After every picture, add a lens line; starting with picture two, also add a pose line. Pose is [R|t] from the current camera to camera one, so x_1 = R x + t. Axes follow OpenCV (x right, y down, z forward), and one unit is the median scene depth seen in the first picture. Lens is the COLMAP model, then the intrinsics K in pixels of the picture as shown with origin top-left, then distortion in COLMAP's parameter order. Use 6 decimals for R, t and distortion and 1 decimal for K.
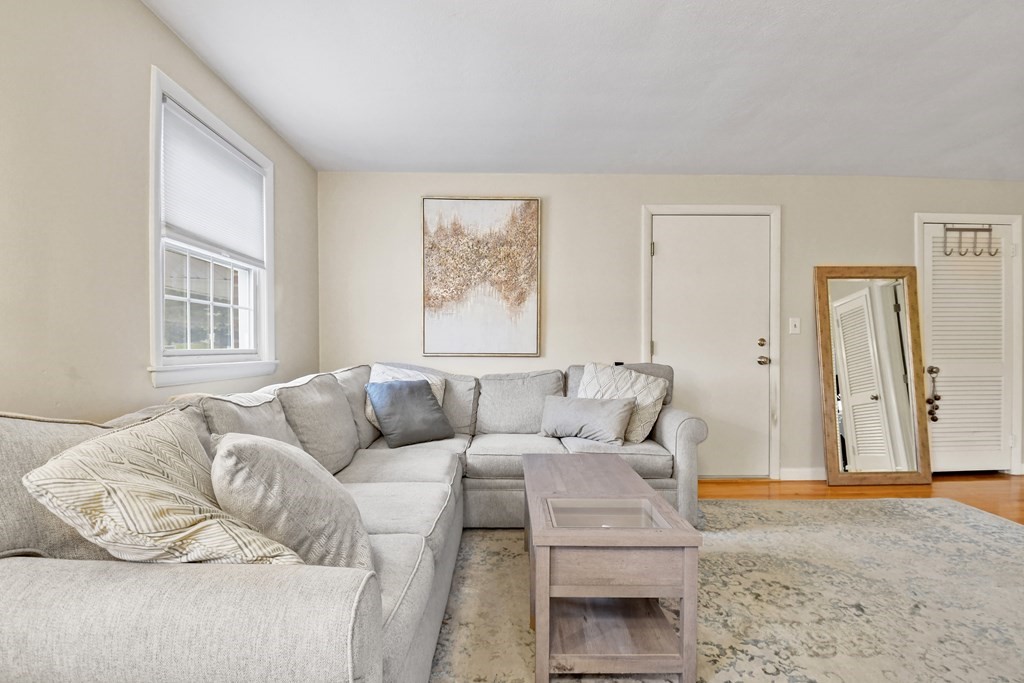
lens RADIAL K [[486.9, 0, 500.4], [0, 486.9, 355.7], [0, 0, 1]] dist [0.000092, -0.019035]
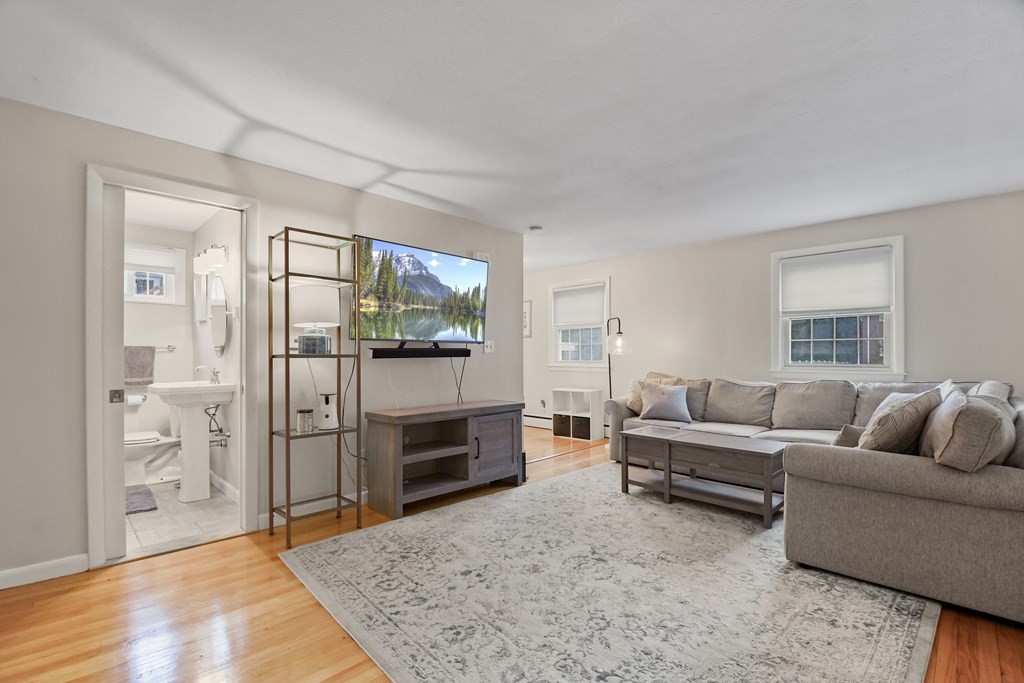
lens RADIAL K [[460.8, 0, 512.9], [0, 460.8, 358.6], [0, 0, 1]] dist [0.002741, -0.013214]
pose [[-0.700081, 0.005509, -0.714042, 1.024678], [-0.013301, 0.999696, 0.020754, -0.036211], [0.713939, 0.024027, -0.699795, 0.897909]]
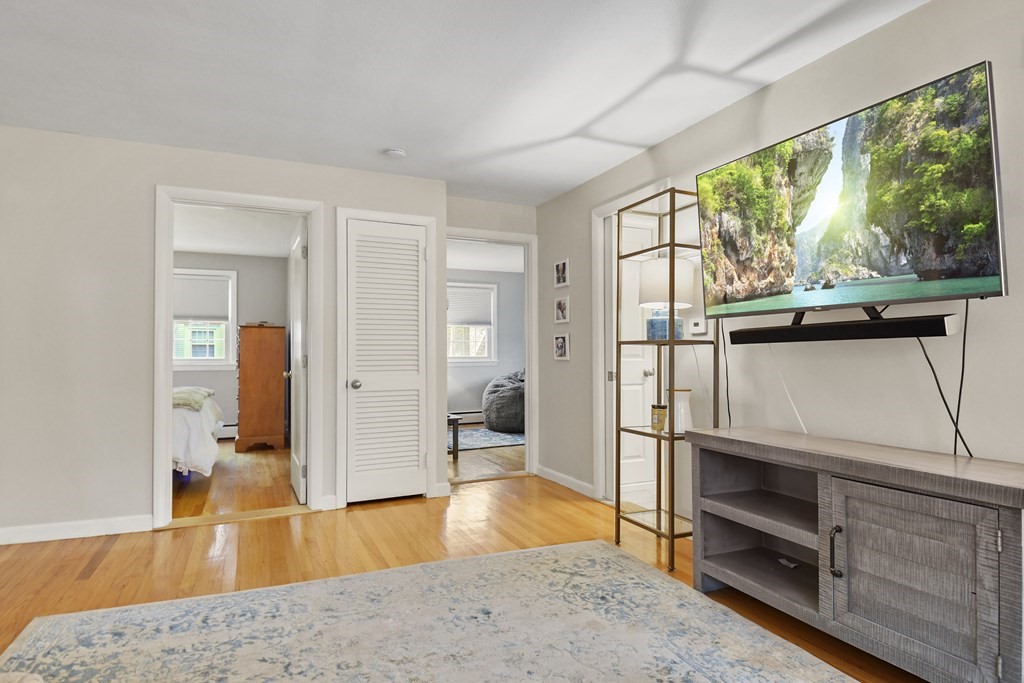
lens RADIAL K [[570.1, 0, 505.7], [0, 570.1, 350.7], [0, 0, 1]] dist [0.023067, -0.035327]
pose [[-0.401973, 0.012765, 0.915562, 0.052188], [0.026105, 0.999656, -0.002476, -0.012747], [-0.915279, 0.022906, -0.402168, 0.647003]]
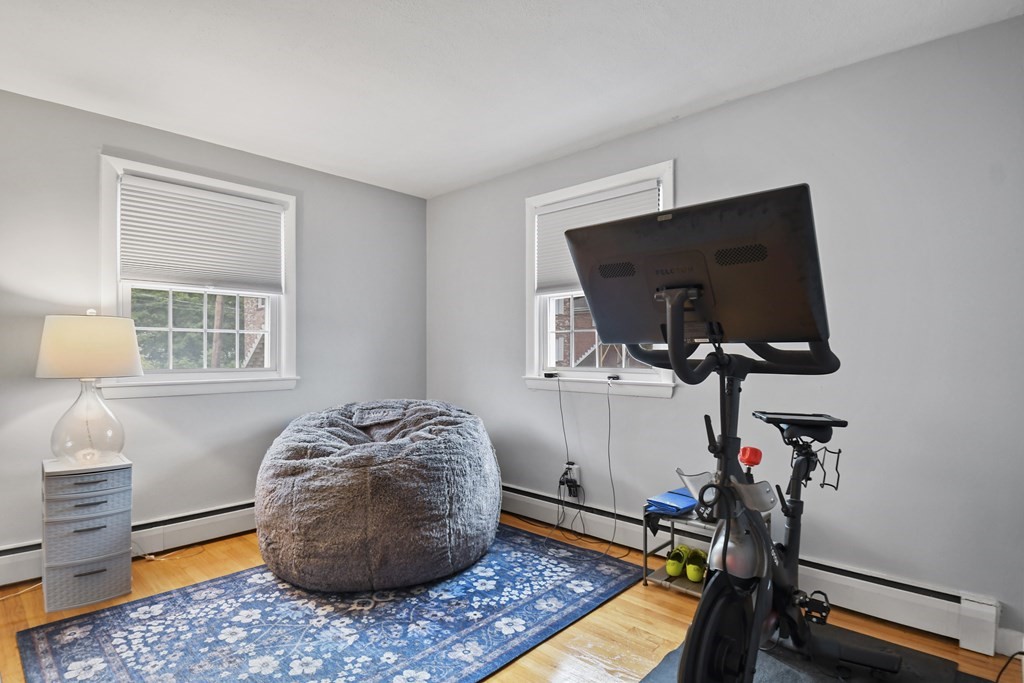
lens RADIAL K [[508.6, 0, 506.3], [0, 508.6, 351.5], [0, 0, 1]] dist [0.014358, -0.026471]
pose [[-0.729319, 0.006761, 0.684140, 1.293604], [0.018631, 0.999777, 0.009981, -0.025304], [-0.683920, 0.020025, -0.729282, 0.151495]]
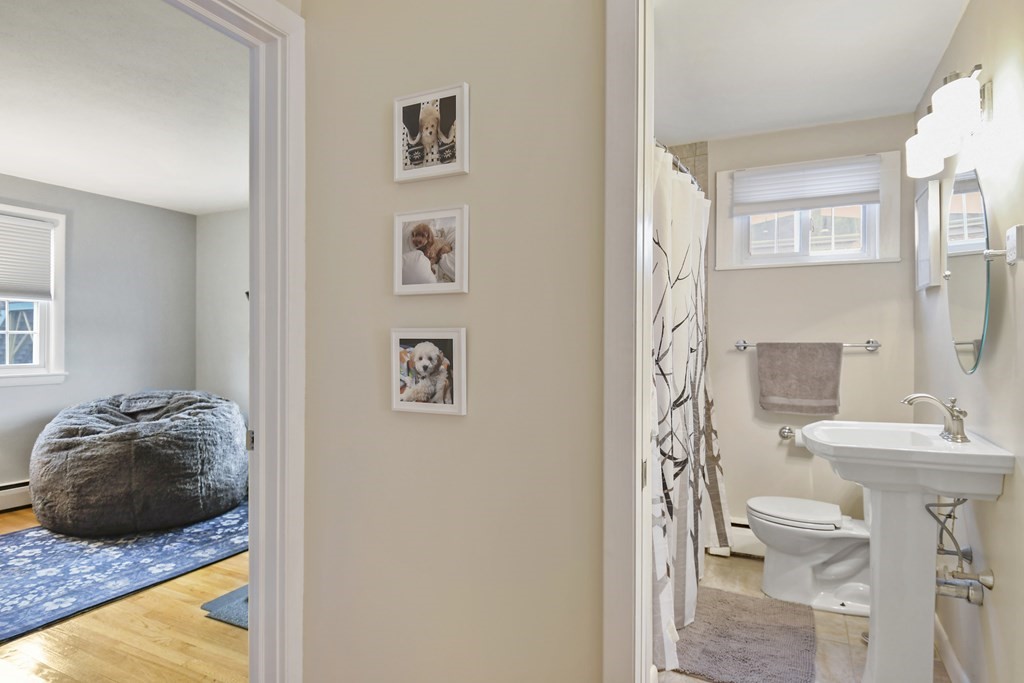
lens RADIAL K [[570.1, 0, 505.7], [0, 570.1, 350.7], [0, 0, 1]] dist [0.023067, -0.035327]
pose [[-0.894672, -0.004111, 0.446705, 0.896358], [0.008038, 0.999648, 0.025297, -0.043304], [-0.446652, 0.026223, -0.894323, 0.366862]]
